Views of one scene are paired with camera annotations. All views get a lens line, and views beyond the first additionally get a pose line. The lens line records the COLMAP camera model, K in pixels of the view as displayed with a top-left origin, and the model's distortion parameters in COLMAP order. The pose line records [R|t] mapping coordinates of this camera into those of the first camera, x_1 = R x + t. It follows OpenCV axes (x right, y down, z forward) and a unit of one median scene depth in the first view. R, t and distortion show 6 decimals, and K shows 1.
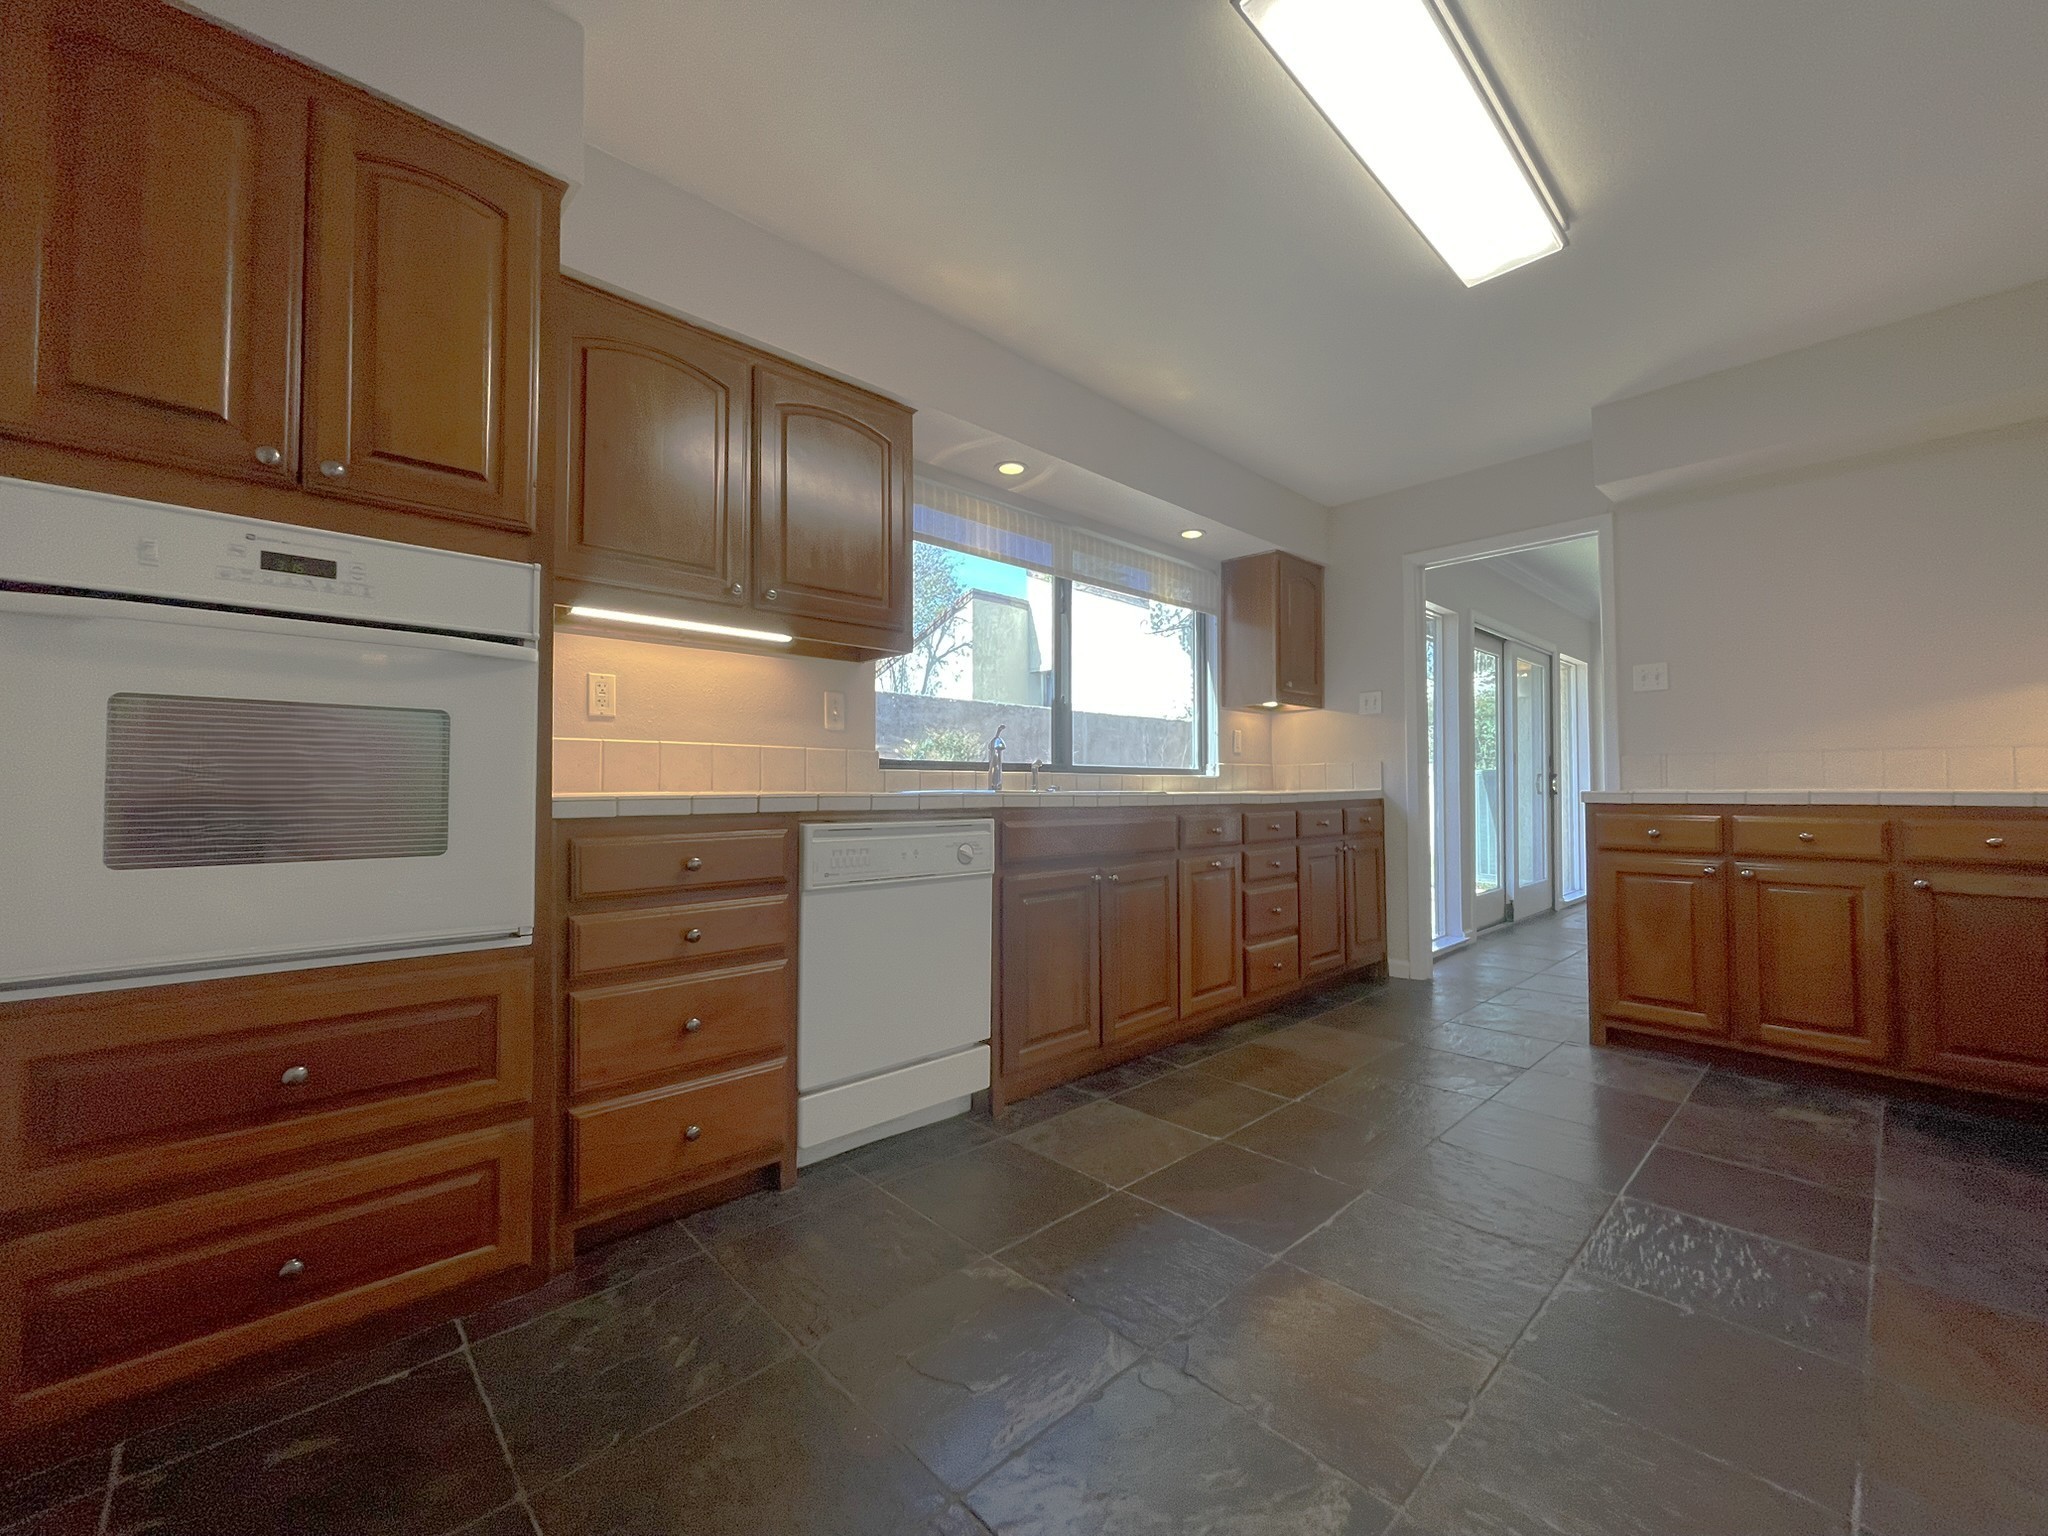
lens RADIAL K [[825.0, 0, 1027.0], [0, 825.0, 765.7], [0, 0, 1]] dist [0.001427, 0.000163]
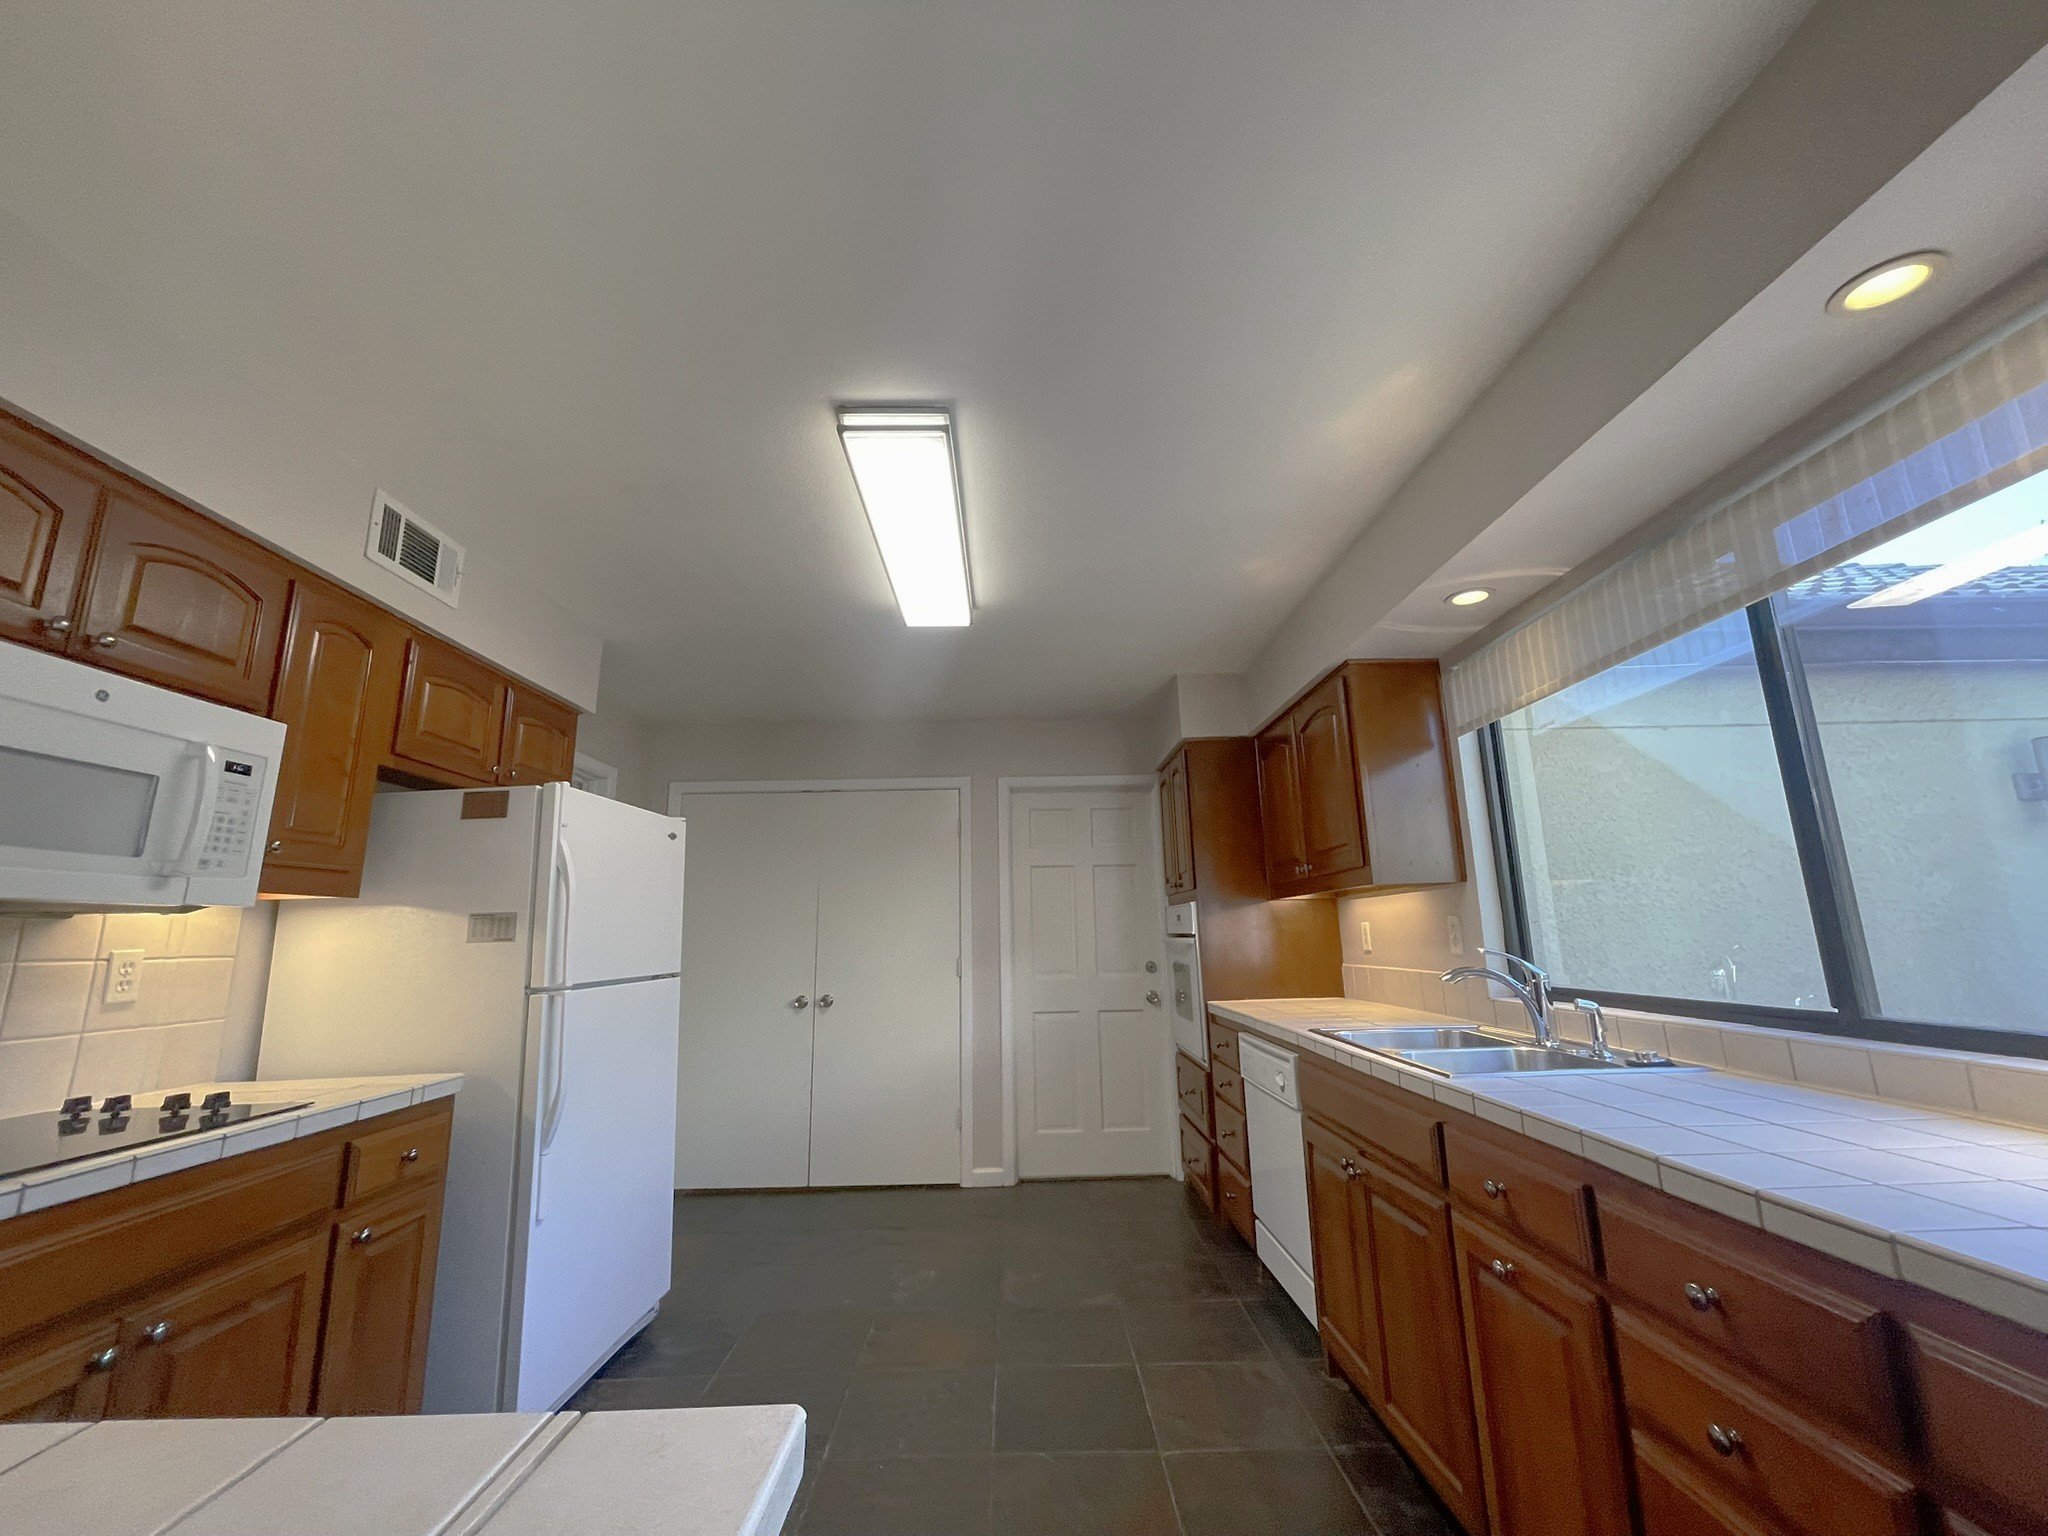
lens RADIAL K [[821.5, 0, 1024.0], [0, 821.5, 768.0], [0, 0, 1]] dist [0.000720, 0.000120]
pose [[-0.678873, -0.134423, -0.721846, 0.866833], [0.045446, 0.973522, -0.224030, -0.066594], [0.732848, -0.184893, -0.654789, 1.295761]]
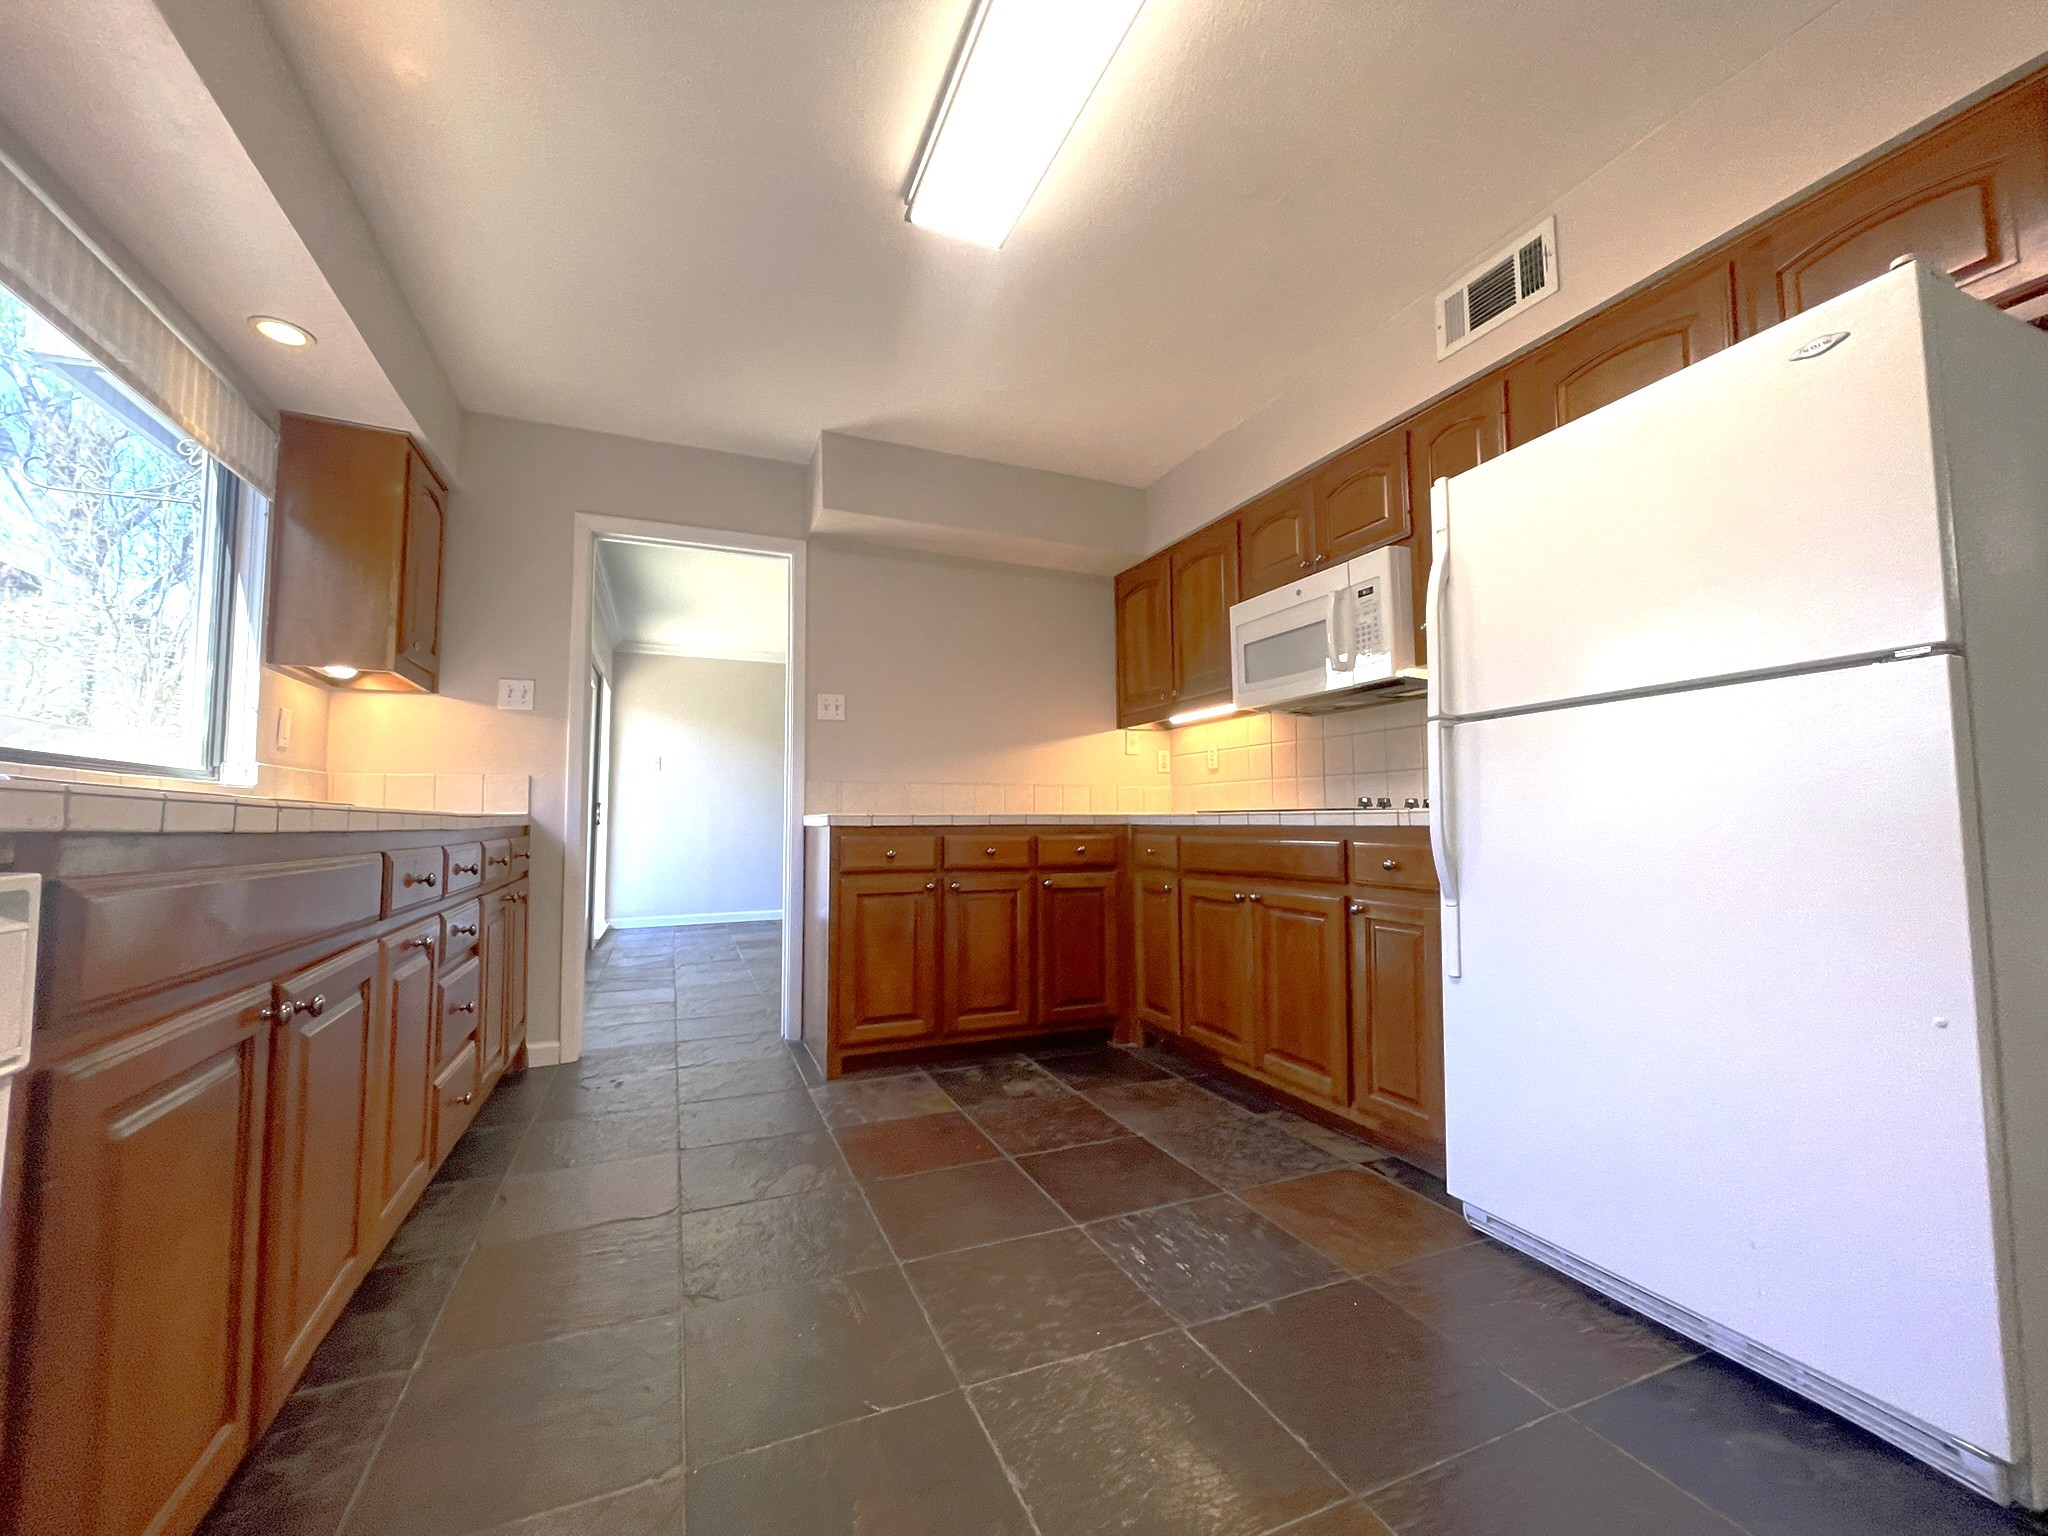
lens RADIAL K [[825.0, 0, 1027.0], [0, 825.0, 765.7], [0, 0, 1]] dist [0.001427, 0.000163]
pose [[0.343662, 0.066669, 0.936724, -0.166796], [-0.026120, 0.997769, -0.061431, 0.030750], [-0.938730, -0.003355, 0.344637, 0.496290]]
